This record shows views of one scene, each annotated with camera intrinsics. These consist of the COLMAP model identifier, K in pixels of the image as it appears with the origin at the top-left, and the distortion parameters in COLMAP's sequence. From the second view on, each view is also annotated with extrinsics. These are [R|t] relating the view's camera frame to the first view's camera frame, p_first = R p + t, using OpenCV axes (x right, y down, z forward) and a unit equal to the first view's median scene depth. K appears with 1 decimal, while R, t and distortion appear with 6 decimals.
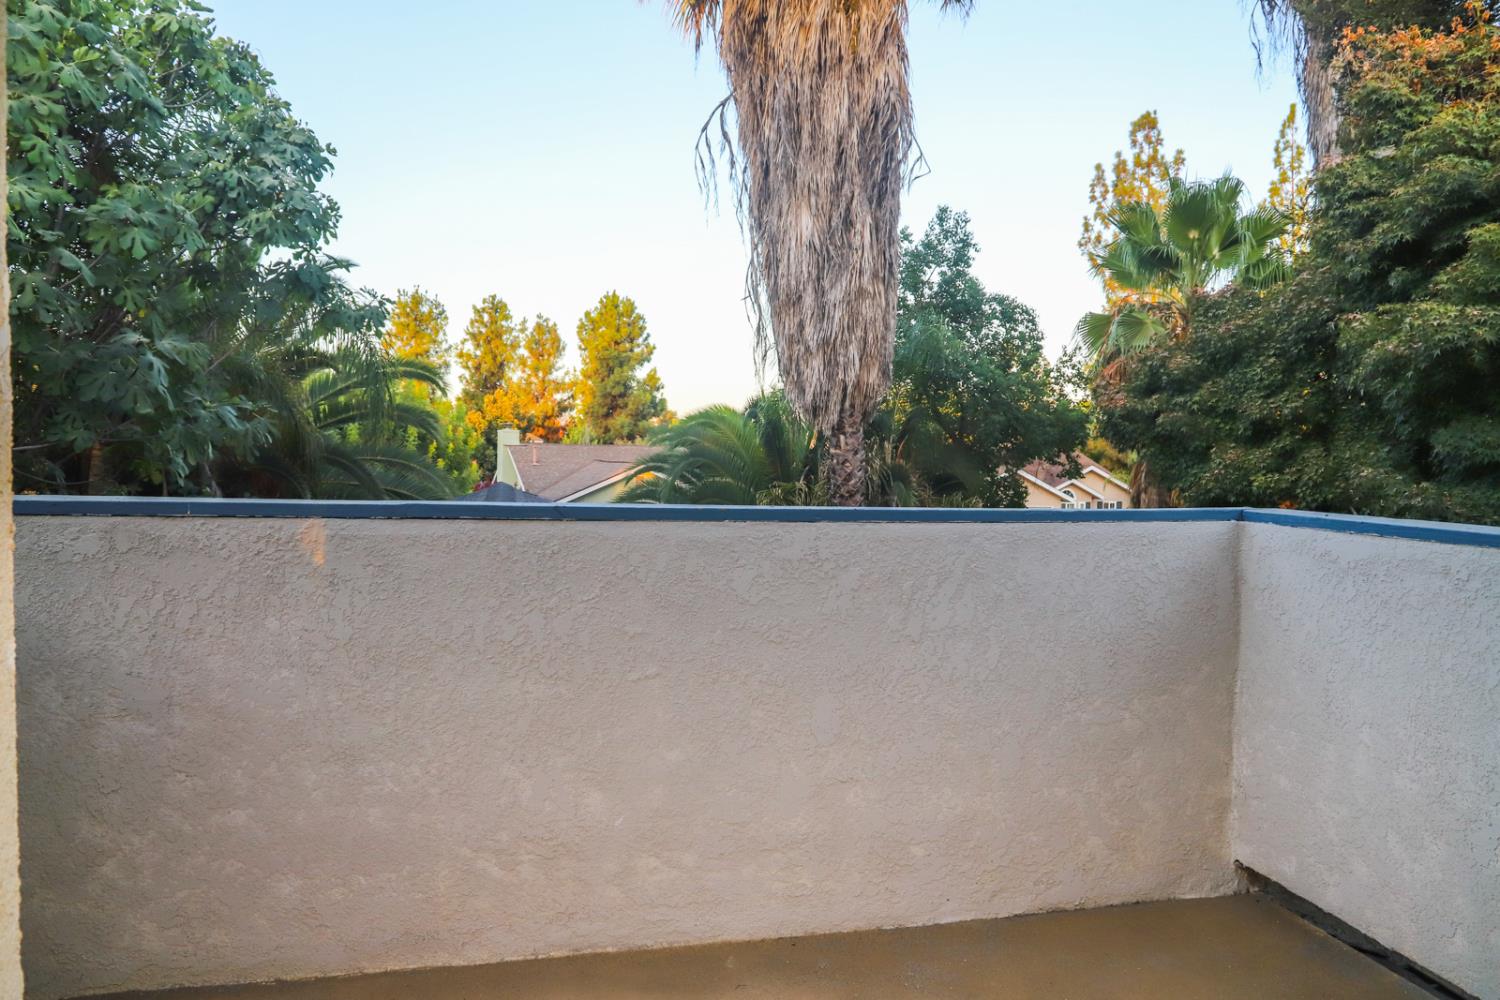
lens RADIAL K [[1087.3, 0, 750.0], [0, 1087.3, 500.0], [0, 0, 1]] dist [-0.032527, 0.001900]
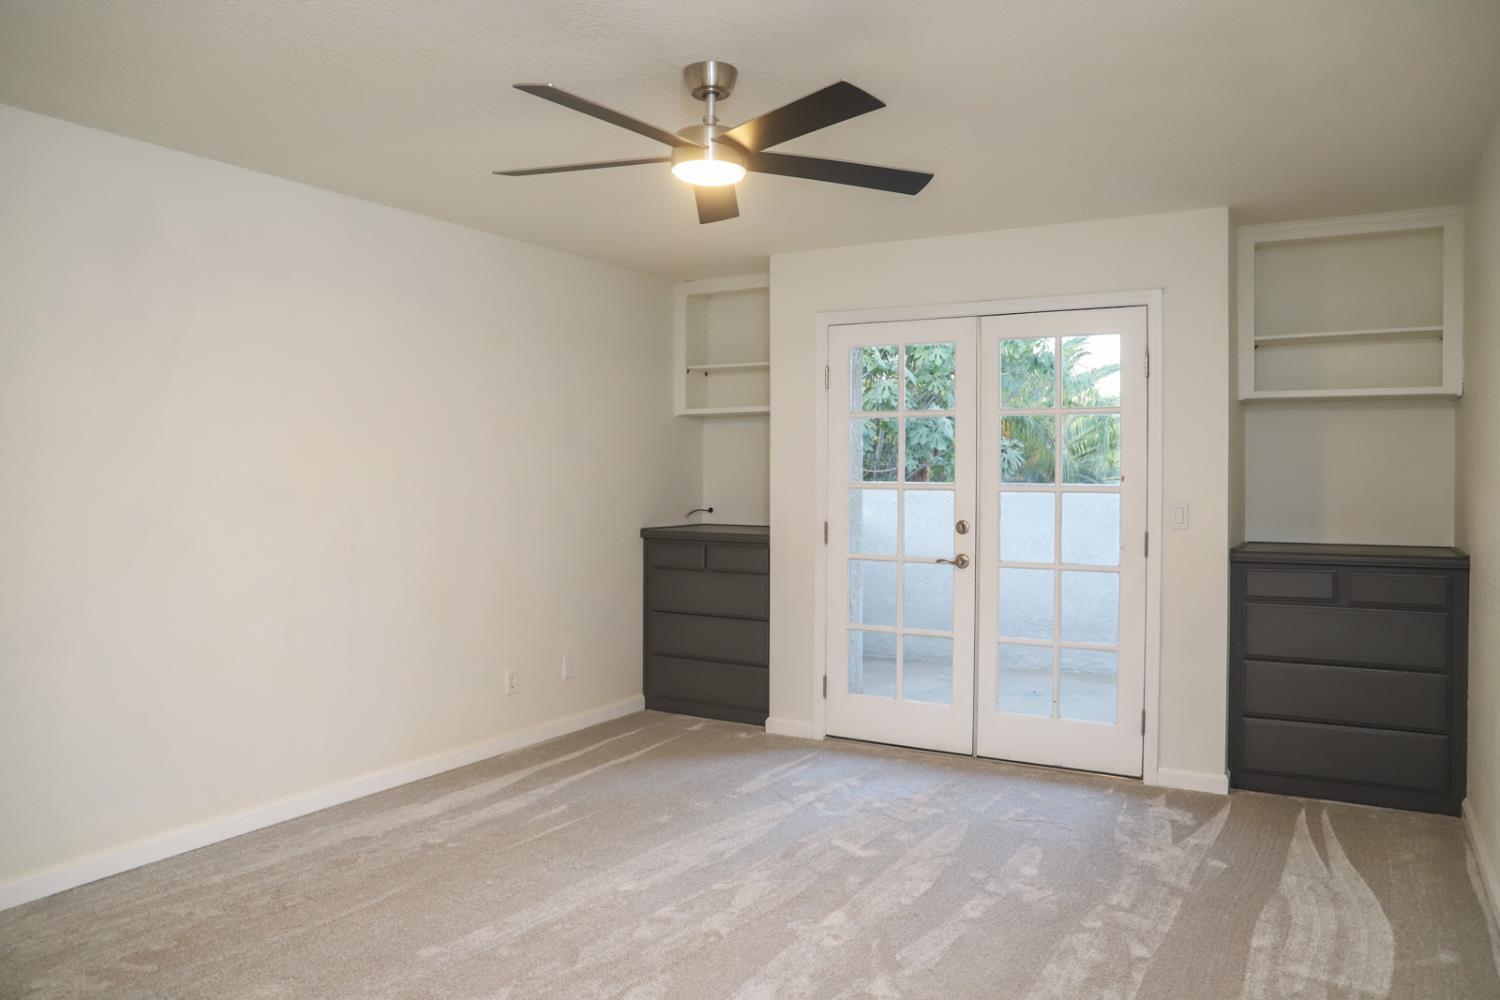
lens RADIAL K [[1087.3, 0, 750.0], [0, 1087.3, 500.0], [0, 0, 1]] dist [-0.032527, 0.001900]
pose [[0.754312, 0.016857, -0.656300, 0.398622], [-0.029582, 0.999528, -0.008327, 0.027014], [0.655849, 0.025696, 0.754454, -0.590570]]
